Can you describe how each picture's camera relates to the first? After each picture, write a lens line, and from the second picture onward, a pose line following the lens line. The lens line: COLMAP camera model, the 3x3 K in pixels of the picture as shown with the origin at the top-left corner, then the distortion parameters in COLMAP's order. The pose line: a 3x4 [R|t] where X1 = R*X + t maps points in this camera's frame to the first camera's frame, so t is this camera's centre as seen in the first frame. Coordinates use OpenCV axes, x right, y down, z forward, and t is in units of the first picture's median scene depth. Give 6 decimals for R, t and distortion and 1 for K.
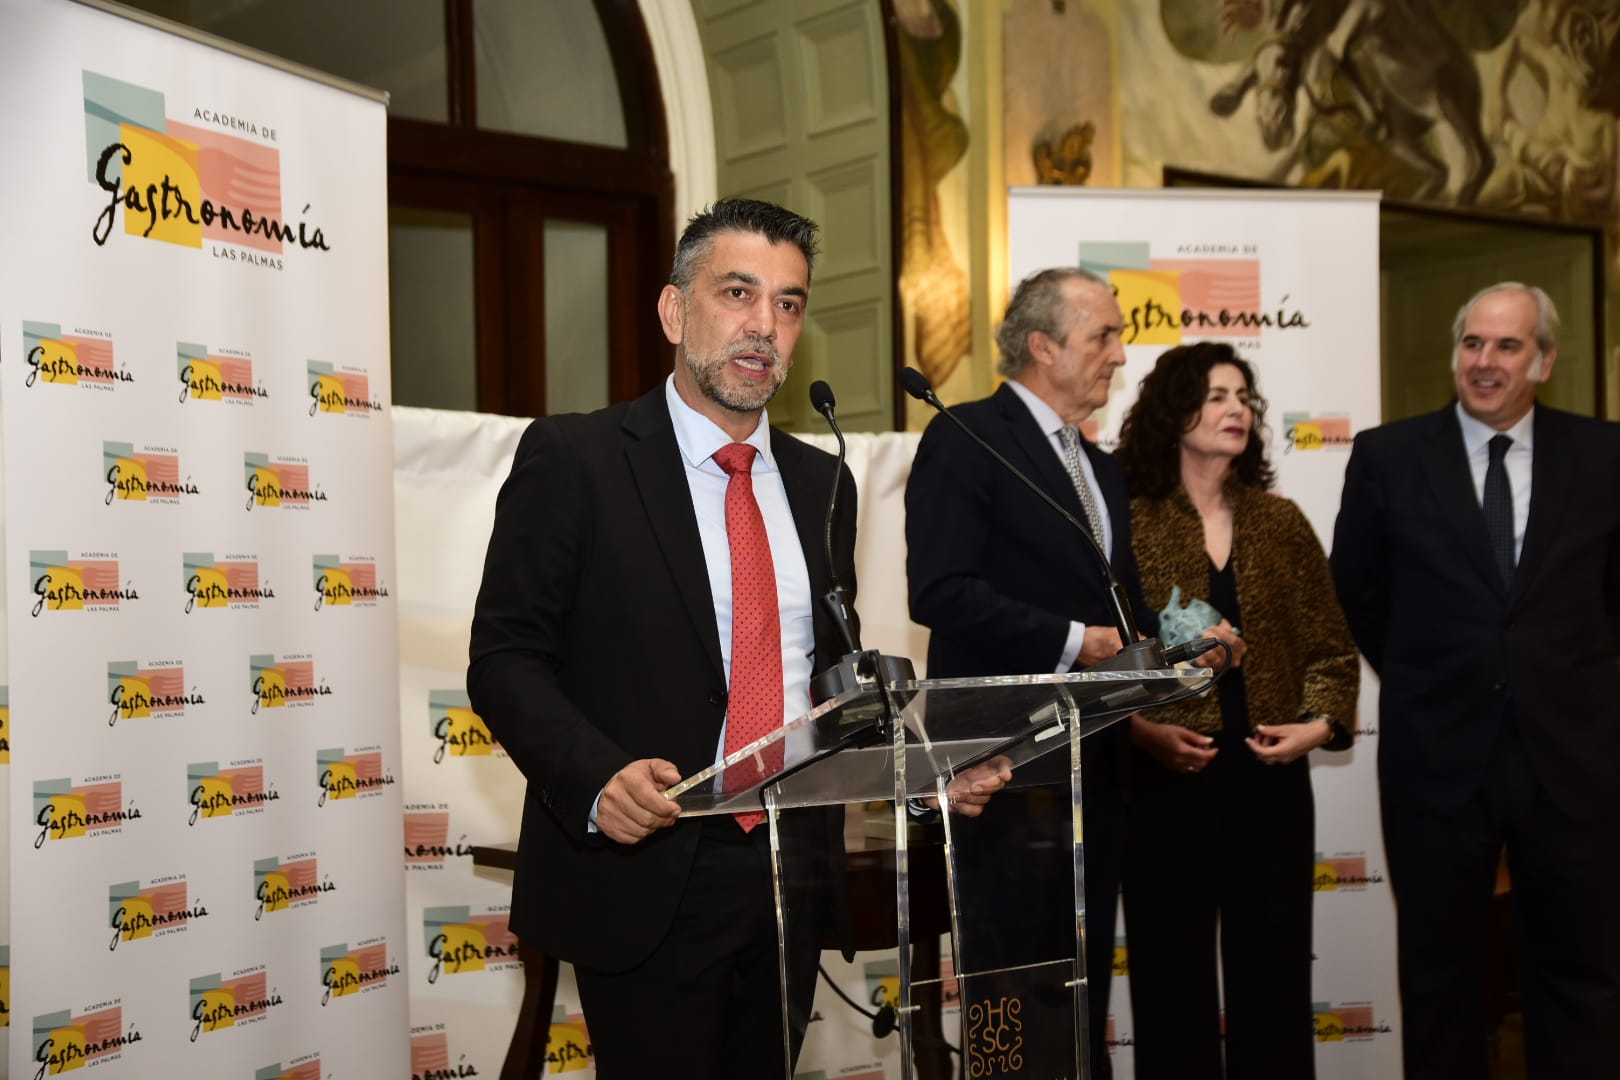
lens RADIAL K [[2354.4, 0, 812.1], [0, 2354.4, 571.0], [0, 0, 1]] dist [0.224966, 0.000000]
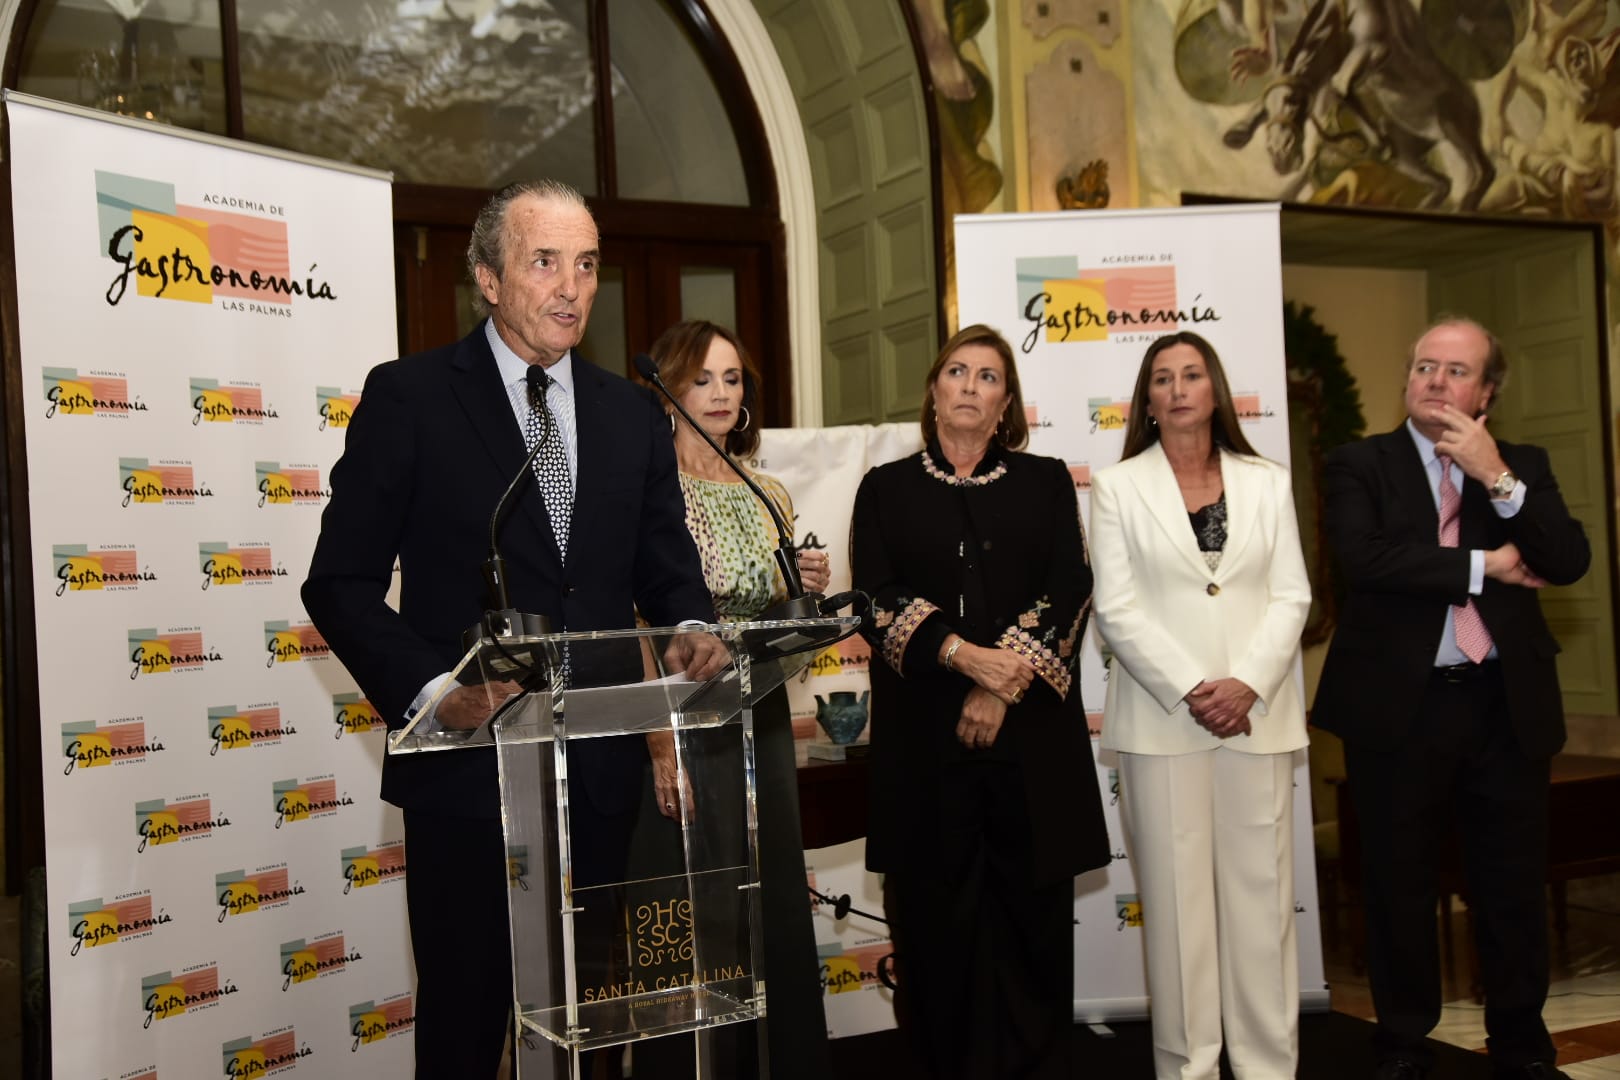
lens RADIAL K [[1841.0, 0, 786.8], [0, 1841.0, 562.4], [0, 0, 1]] dist [0.097034, 0.000000]
pose [[0.983950, -0.029089, -0.176060, 0.156895], [0.031184, 0.999472, 0.009143, 0.002709], [0.175701, -0.014486, 0.984337, 0.055476]]
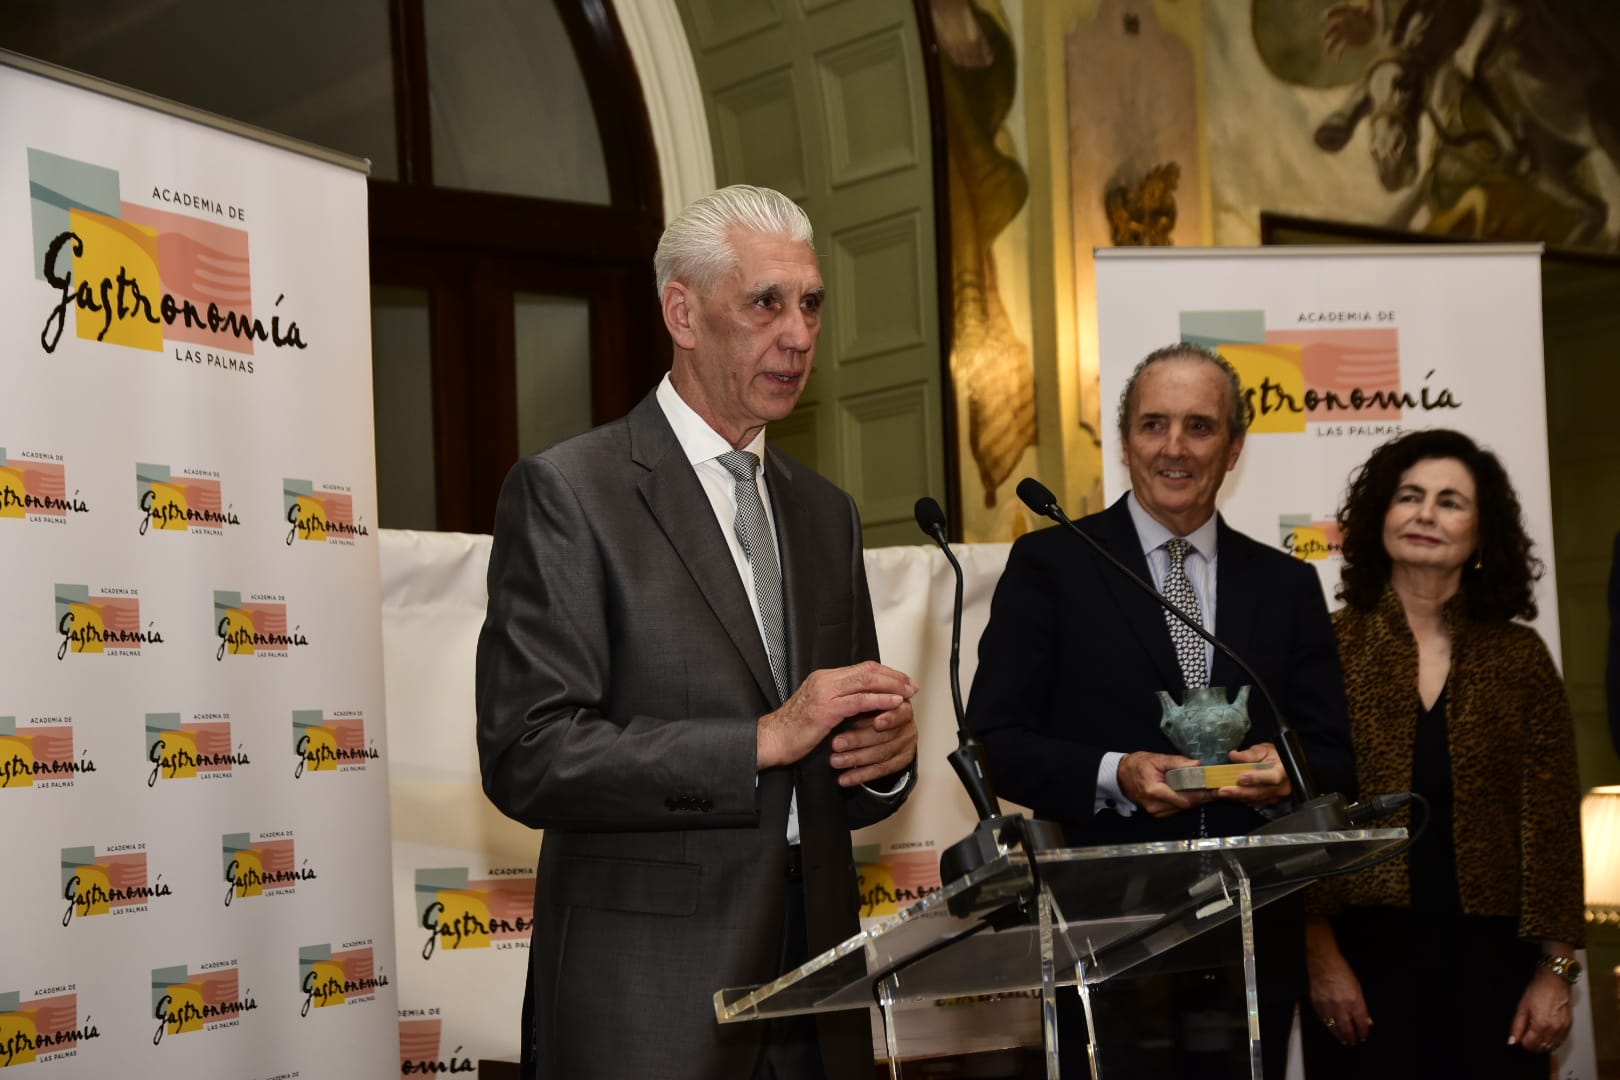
lens RADIAL K [[2920.4, 0, 812.0], [0, 2920.4, 572.5], [0, 0, 1]] dist [0.363323, 0.000000]
pose [[0.999740, -0.021772, 0.006809, -0.025646], [0.022053, 0.998769, -0.044438, -0.003984], [-0.005833, 0.044577, 0.998989, -0.030462]]
